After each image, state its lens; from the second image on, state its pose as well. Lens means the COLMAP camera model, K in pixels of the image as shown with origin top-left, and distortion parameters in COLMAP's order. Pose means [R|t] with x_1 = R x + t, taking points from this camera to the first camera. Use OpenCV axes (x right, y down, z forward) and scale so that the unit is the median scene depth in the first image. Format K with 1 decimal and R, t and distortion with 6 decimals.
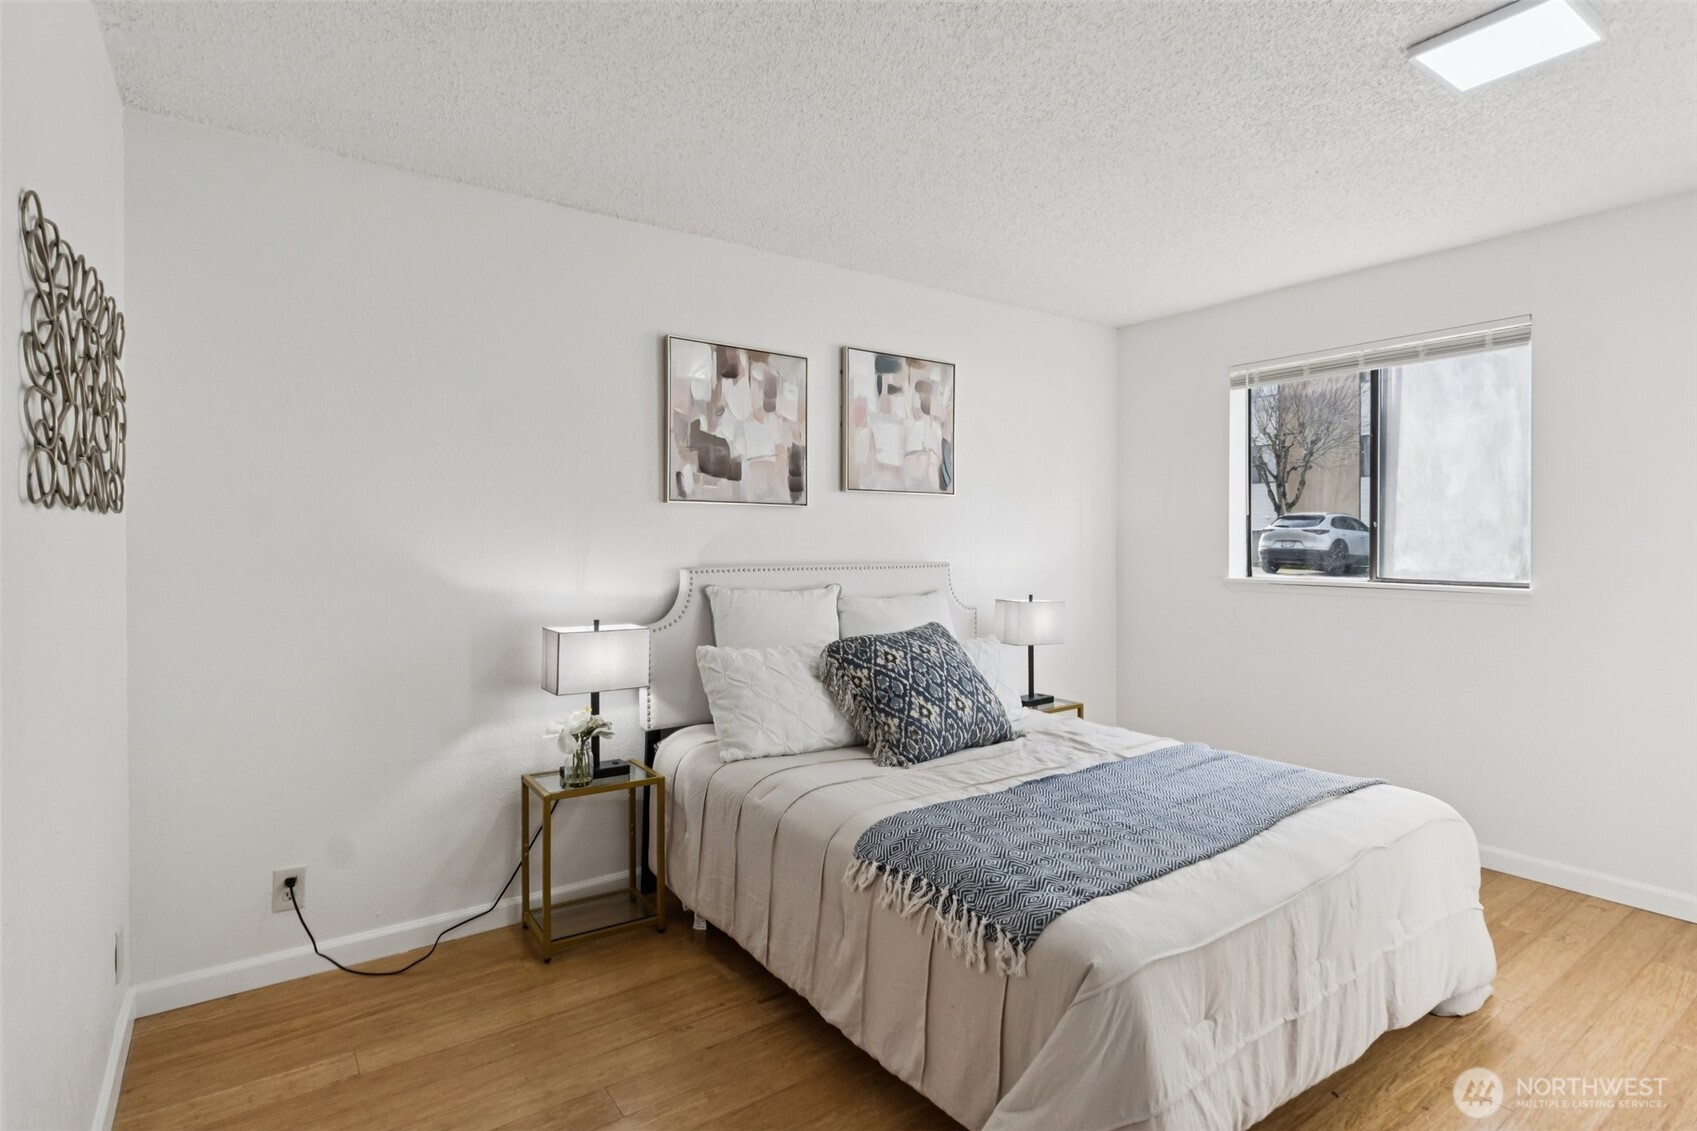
lens RADIAL K [[849.2, 0, 855.4], [0, 849.2, 540.0], [0, 0, 1]] dist [-0.008323, 0.000924]
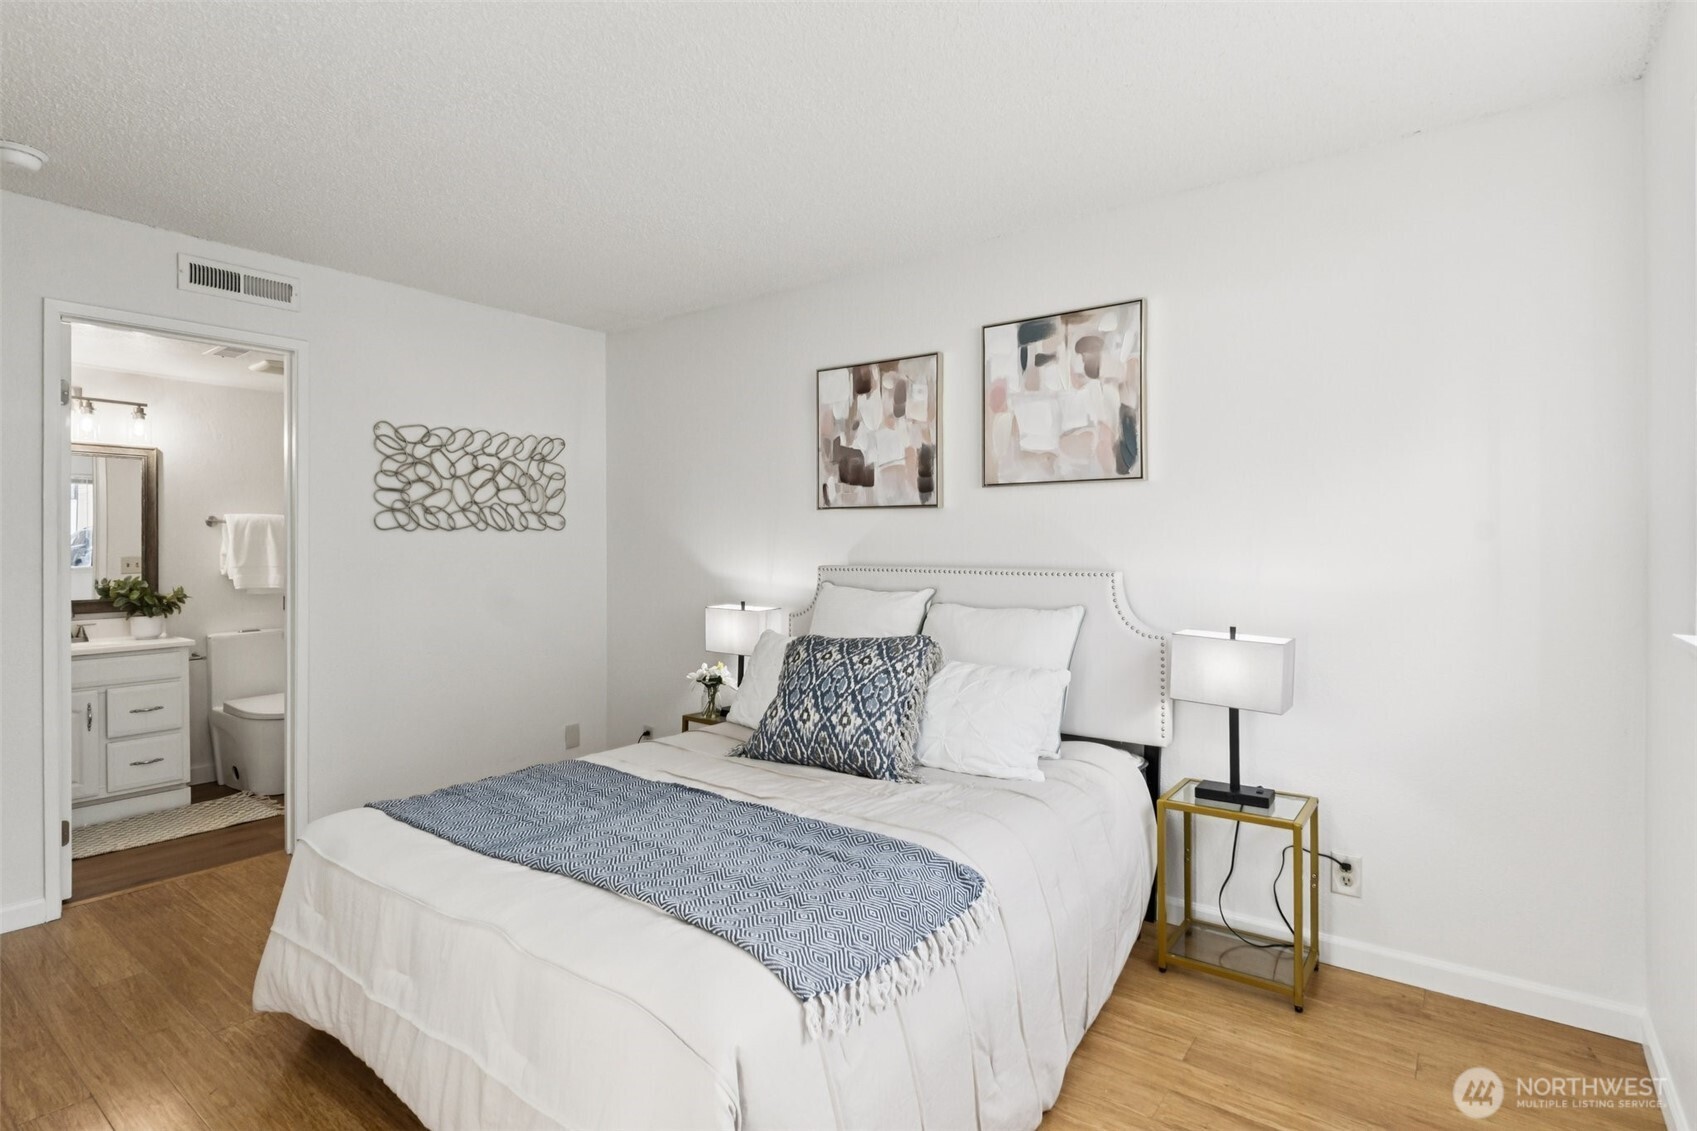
lens RADIAL K [[849.2, 0, 842.5], [0, 849.2, 543.1], [0, 0, 1]] dist [-0.008323, 0.000924]
pose [[0.293210, 0.001447, -0.956047, 0.860735], [0.003262, 0.999992, 0.002514, -0.001061], [0.956043, -0.003855, 0.293203, 0.632316]]
